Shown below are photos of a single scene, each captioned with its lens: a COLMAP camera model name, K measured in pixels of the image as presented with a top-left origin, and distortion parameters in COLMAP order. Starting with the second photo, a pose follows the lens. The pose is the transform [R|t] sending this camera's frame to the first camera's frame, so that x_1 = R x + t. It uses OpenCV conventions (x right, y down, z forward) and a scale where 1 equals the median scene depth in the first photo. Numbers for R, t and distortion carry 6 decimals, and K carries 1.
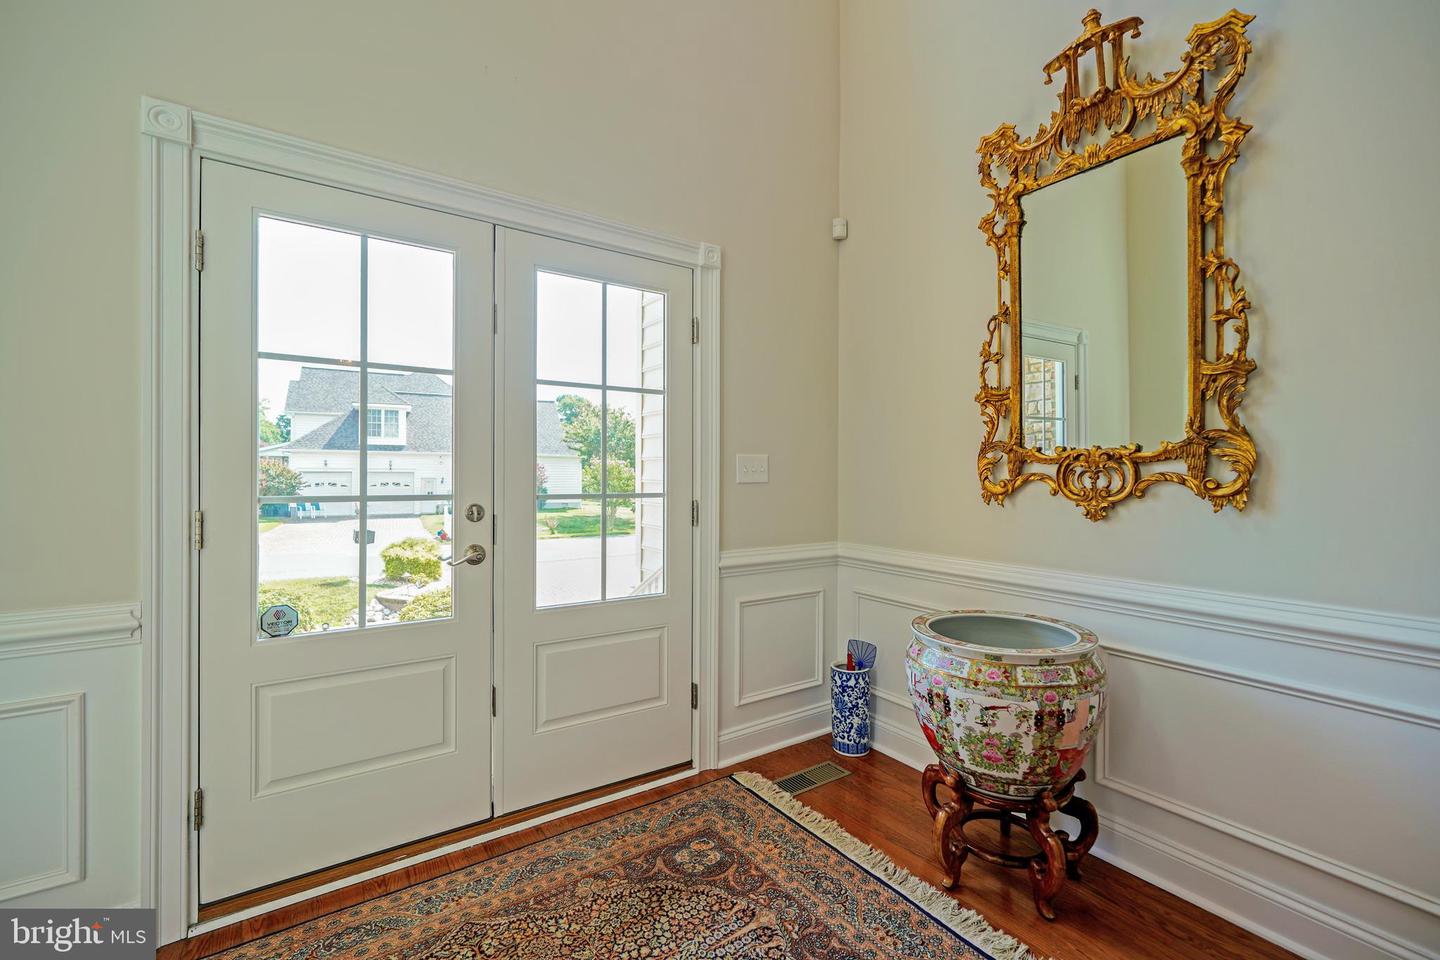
lens RADIAL K [[607.4, 0, 713.4], [0, 607.4, 480.8], [0, 0, 1]] dist [-0.012131, 0.006577]
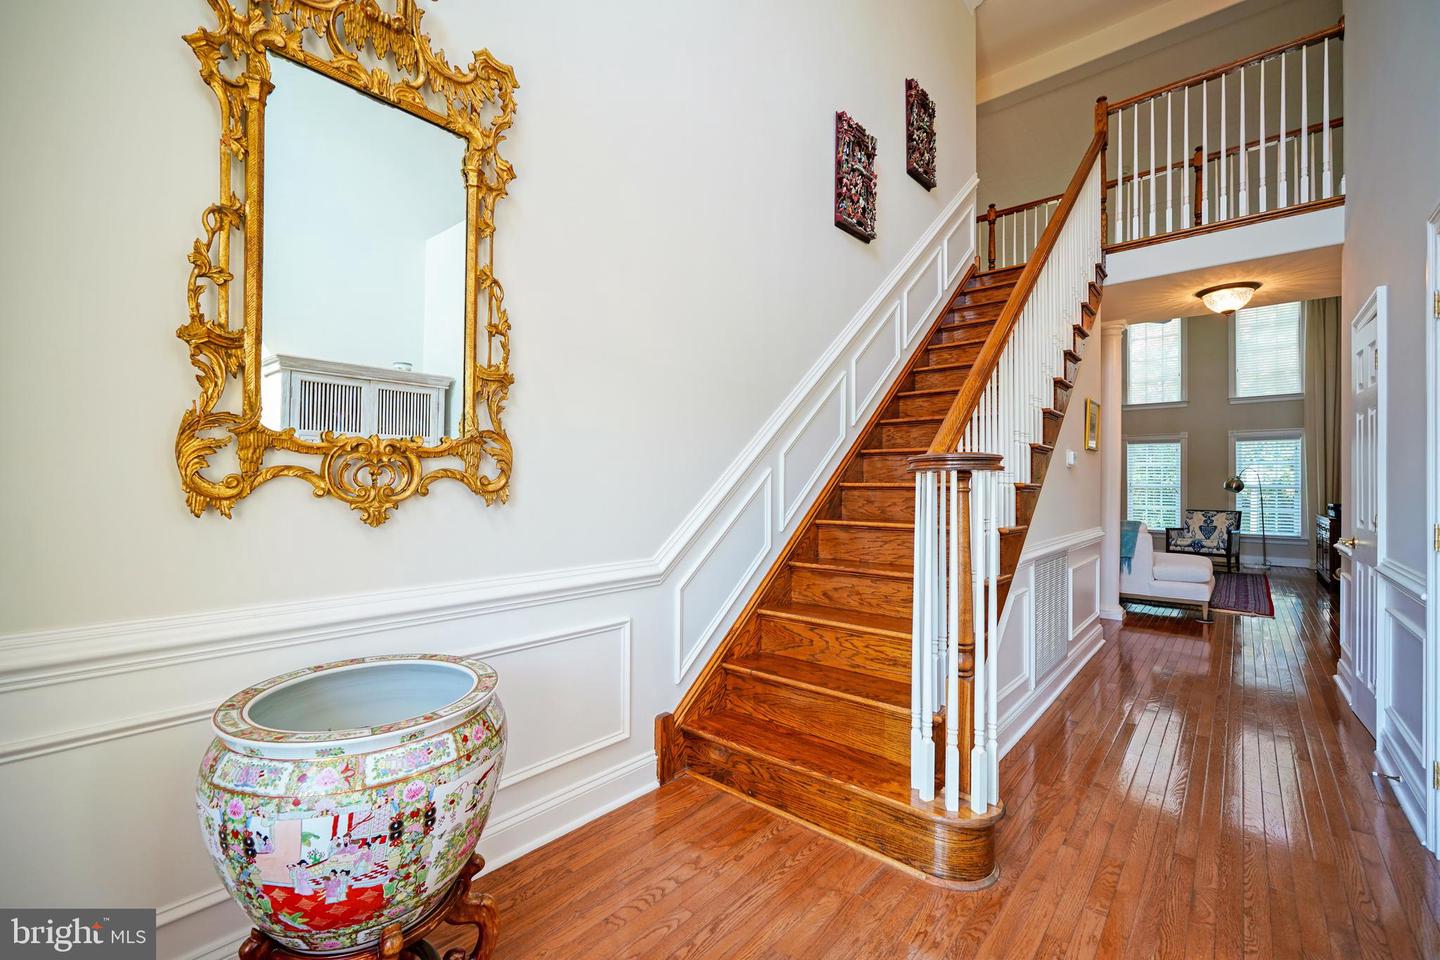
lens RADIAL K [[607.4, 0, 713.4], [0, 607.4, 480.8], [0, 0, 1]] dist [-0.012131, 0.006577]
pose [[-0.254624, -0.001711, 0.967039, -0.285819], [0.001941, 0.999996, 0.002280, 0.004193], [-0.967038, 0.002457, -0.254620, 0.765082]]
